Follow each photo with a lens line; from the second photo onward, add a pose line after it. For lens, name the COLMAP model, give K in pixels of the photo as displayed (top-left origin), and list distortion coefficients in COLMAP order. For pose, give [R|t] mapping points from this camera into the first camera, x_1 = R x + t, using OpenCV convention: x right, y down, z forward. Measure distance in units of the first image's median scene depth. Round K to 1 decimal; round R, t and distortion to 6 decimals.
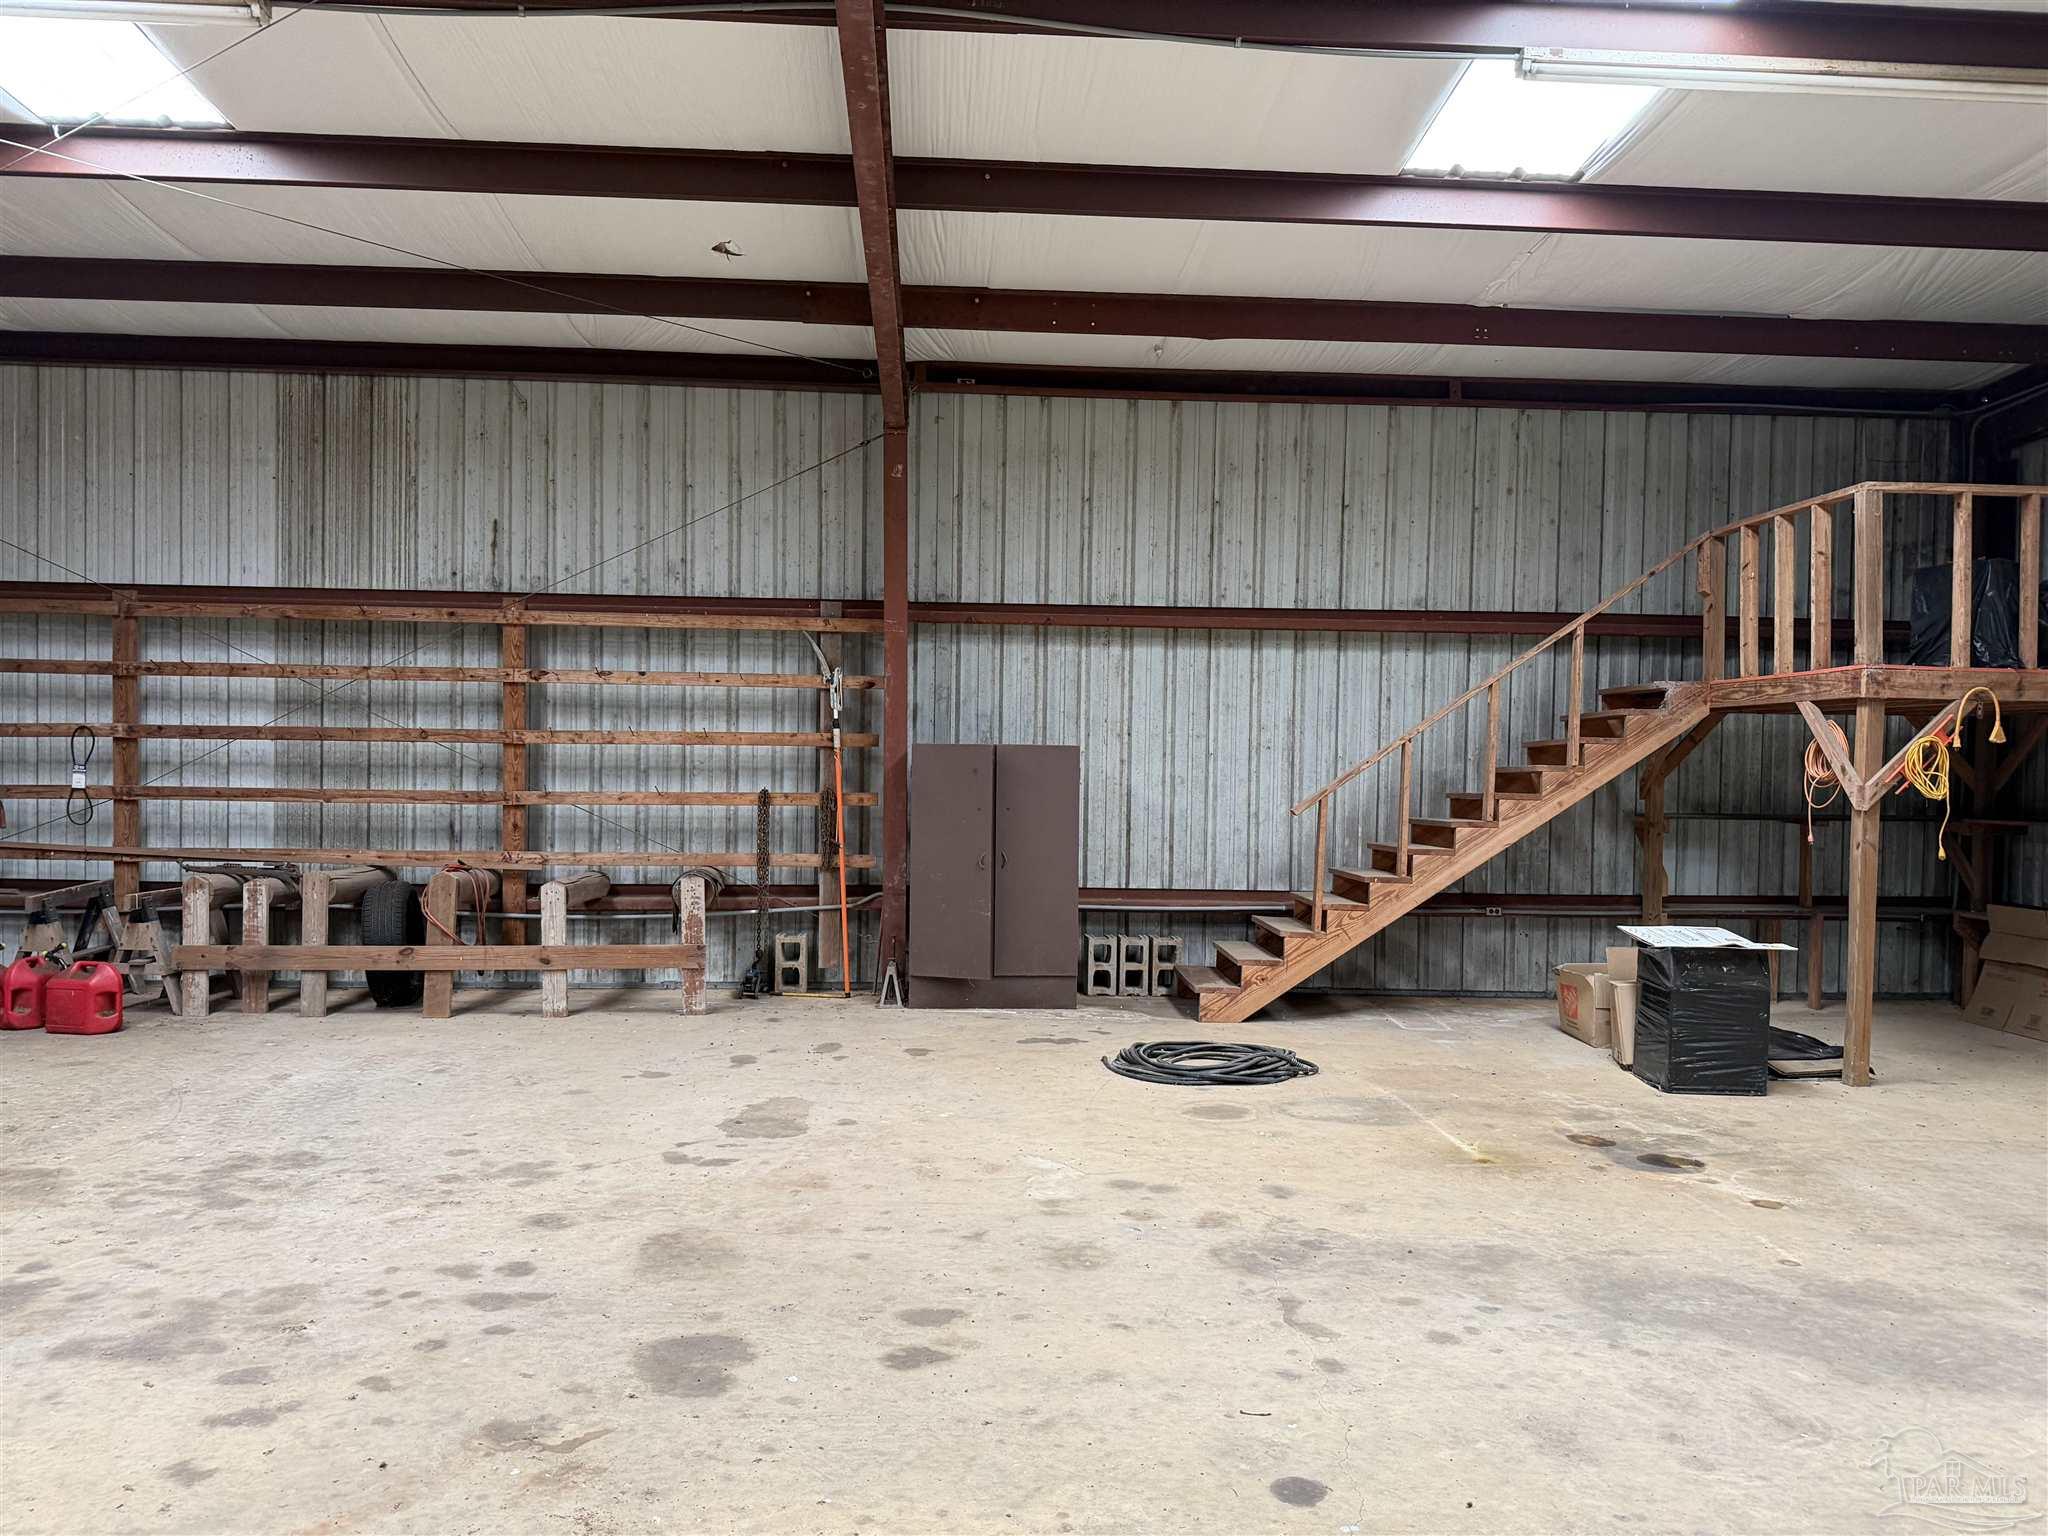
lens RADIAL K [[1431.9, 0, 1023.4], [0, 1431.9, 780.6], [0, 0, 1]] dist [0.034699, -0.030196]
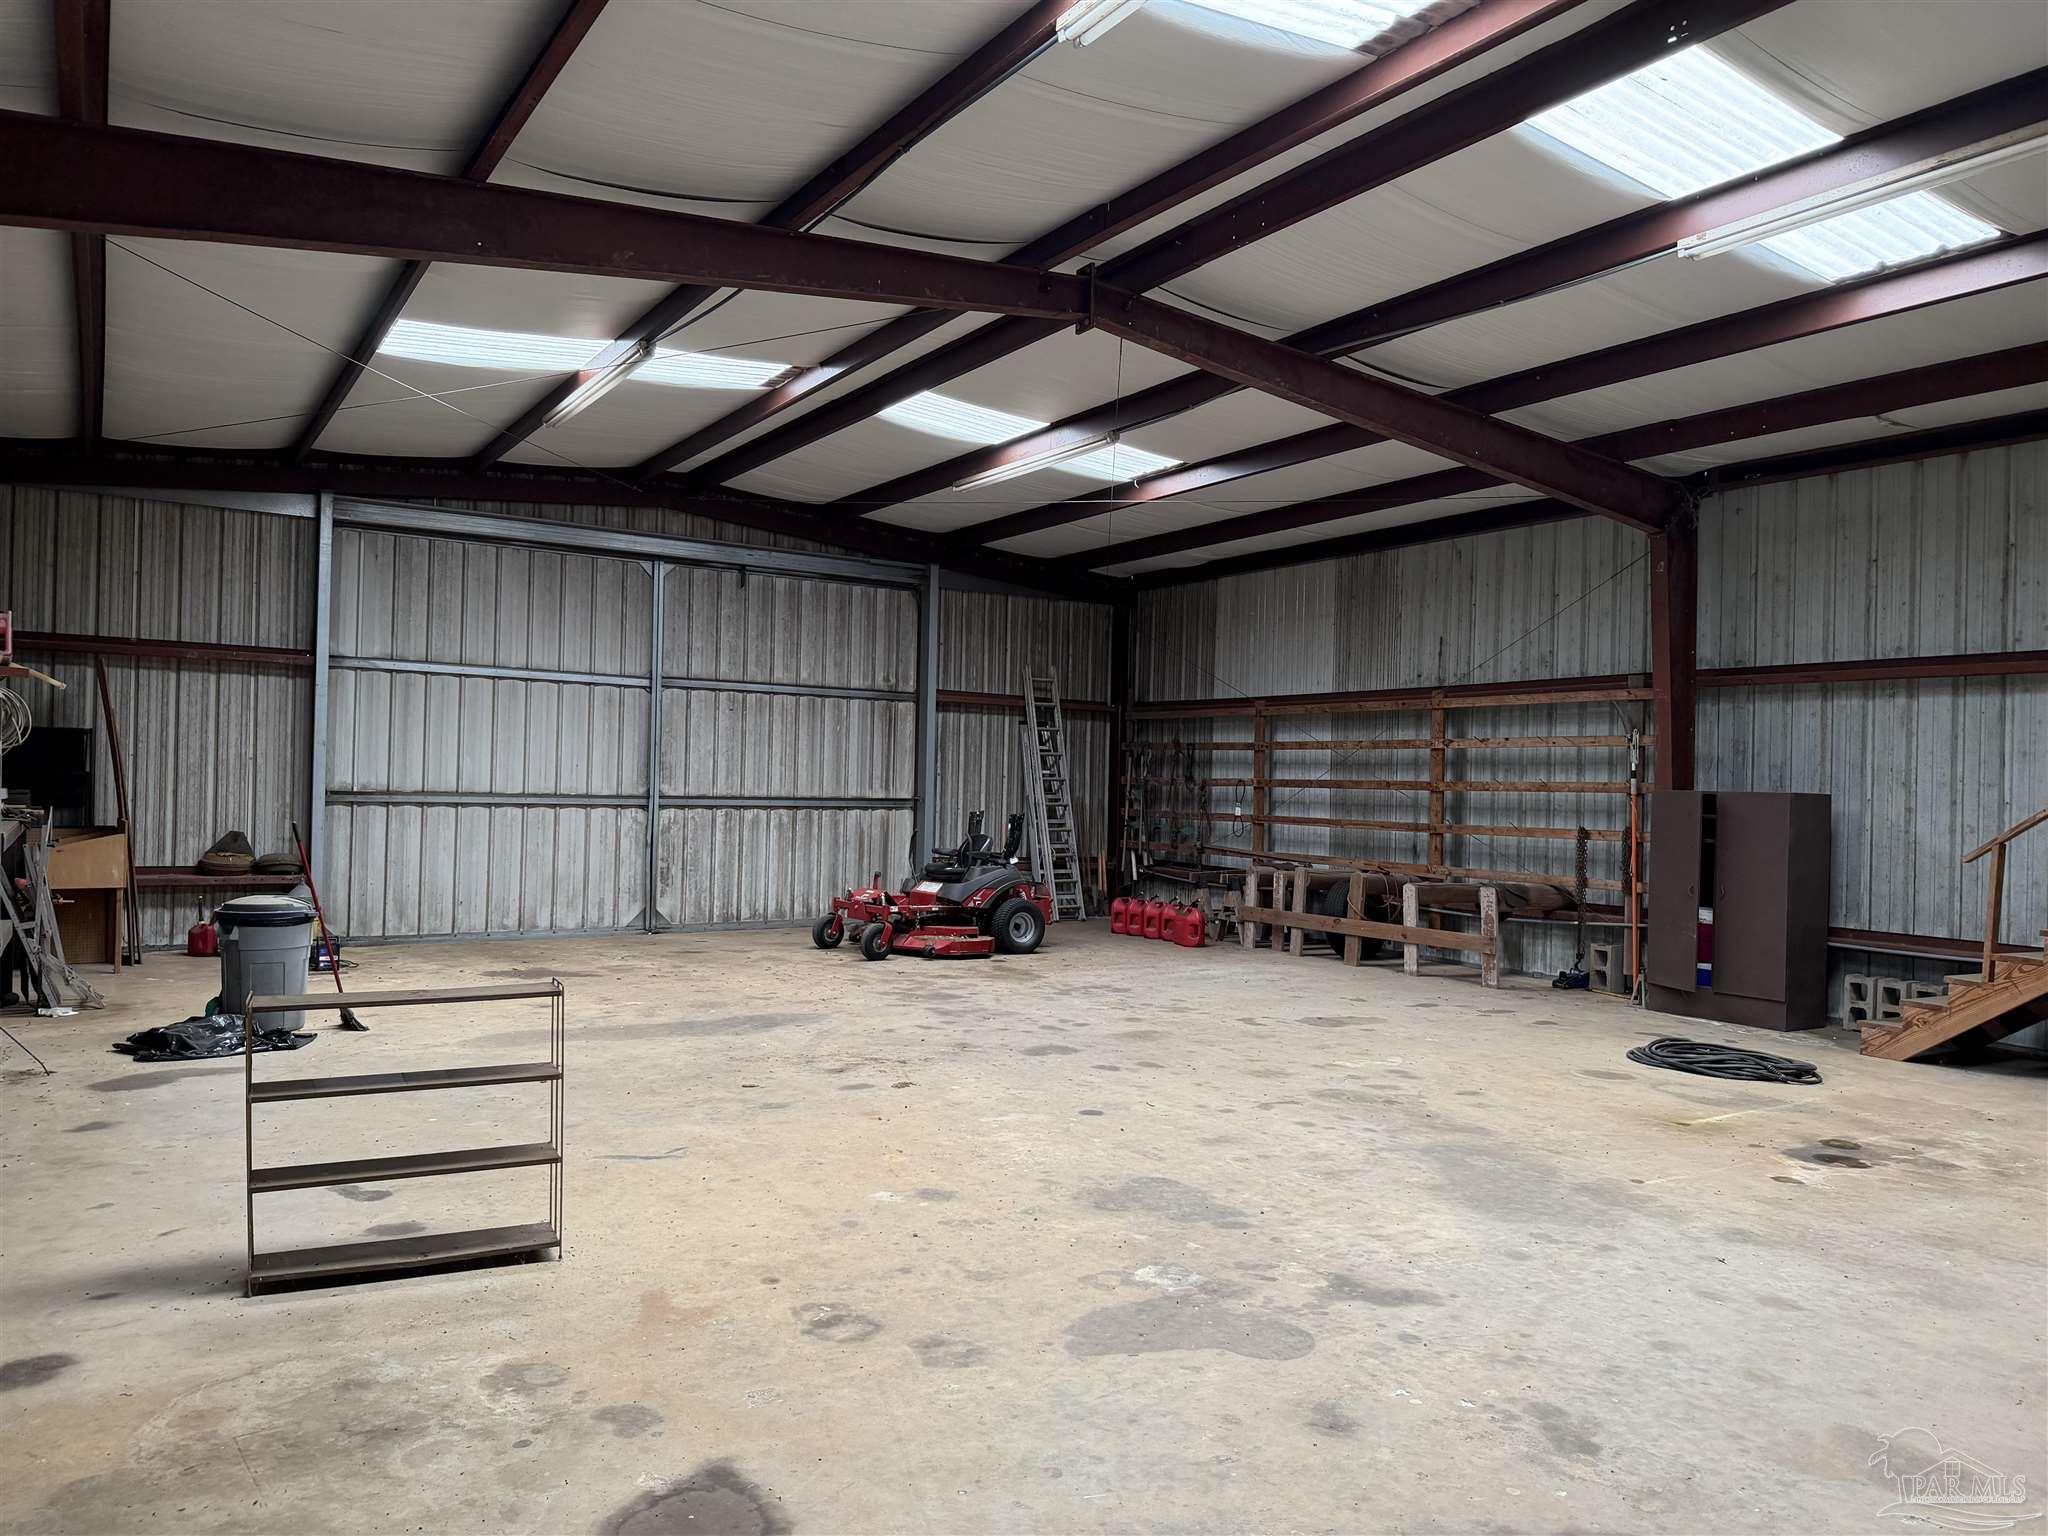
lens RADIAL K [[1431.9, 0, 1025.8], [0, 1431.9, 768.9], [0, 0, 1]] dist [0.034699, -0.030196]
pose [[0.478691, -0.012876, -0.877889, 0.697654], [-0.038046, 0.998649, -0.035392, 0.018749], [0.877159, 0.050342, 0.477554, -0.047521]]
